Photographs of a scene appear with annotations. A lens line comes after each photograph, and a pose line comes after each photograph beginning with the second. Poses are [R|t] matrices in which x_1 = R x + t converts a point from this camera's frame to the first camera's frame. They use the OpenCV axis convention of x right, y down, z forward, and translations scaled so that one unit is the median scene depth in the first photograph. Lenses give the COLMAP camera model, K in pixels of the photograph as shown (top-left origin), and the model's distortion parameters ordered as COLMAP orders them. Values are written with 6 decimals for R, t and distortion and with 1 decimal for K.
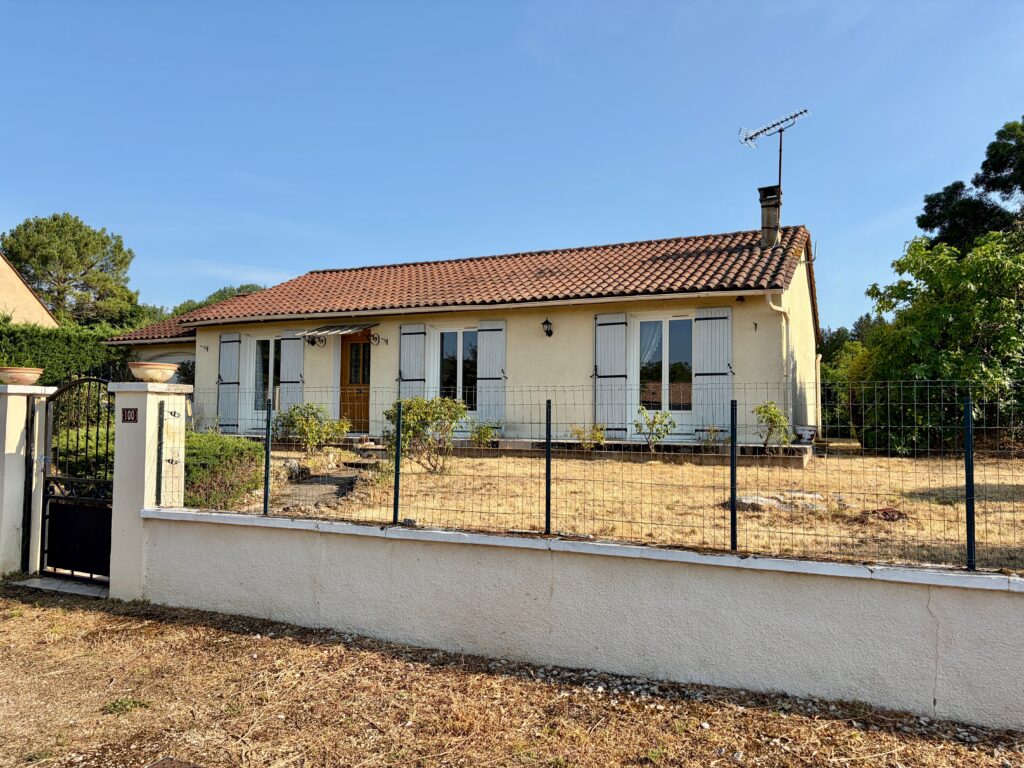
lens RADIAL K [[768.3, 0, 512.0], [0, 768.3, 384.0], [0, 0, 1]] dist [0.074394, -0.085566]
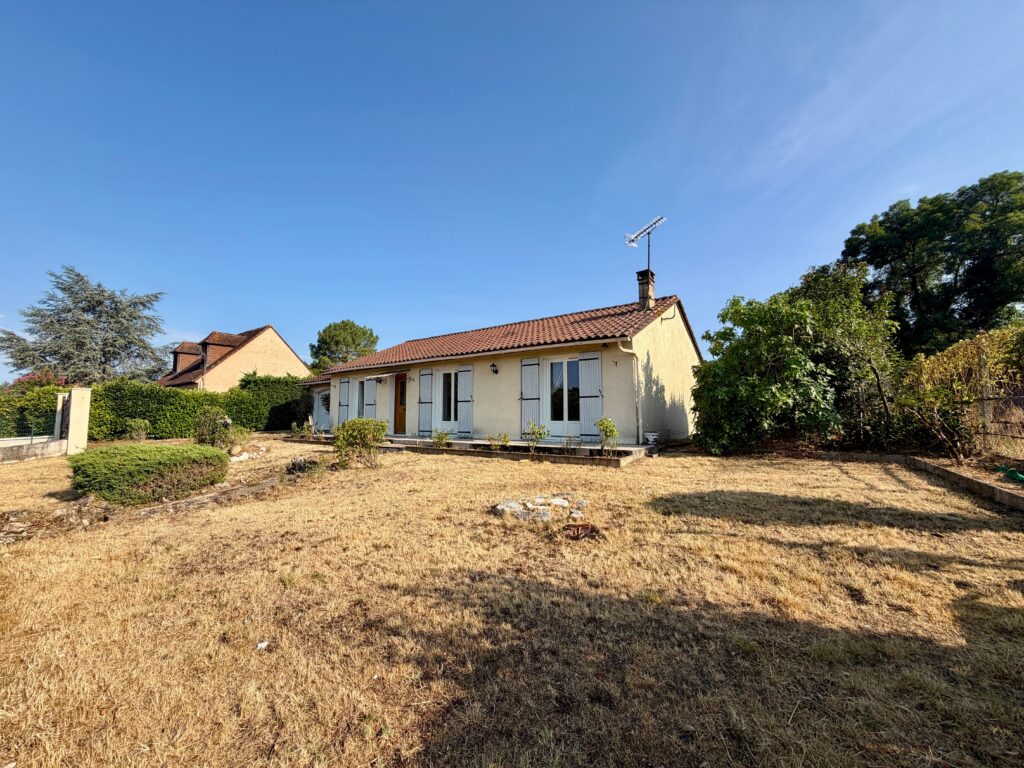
lens RADIAL K [[405.9, 0, 509.0], [0, 405.9, 387.0], [0, 0, 1]] dist [-0.000781, 0.000493]
pose [[0.980486, -0.026685, -0.194770, 0.216509], [0.021663, 0.999377, -0.027868, -0.010977], [0.195392, 0.023105, 0.980453, 0.173632]]
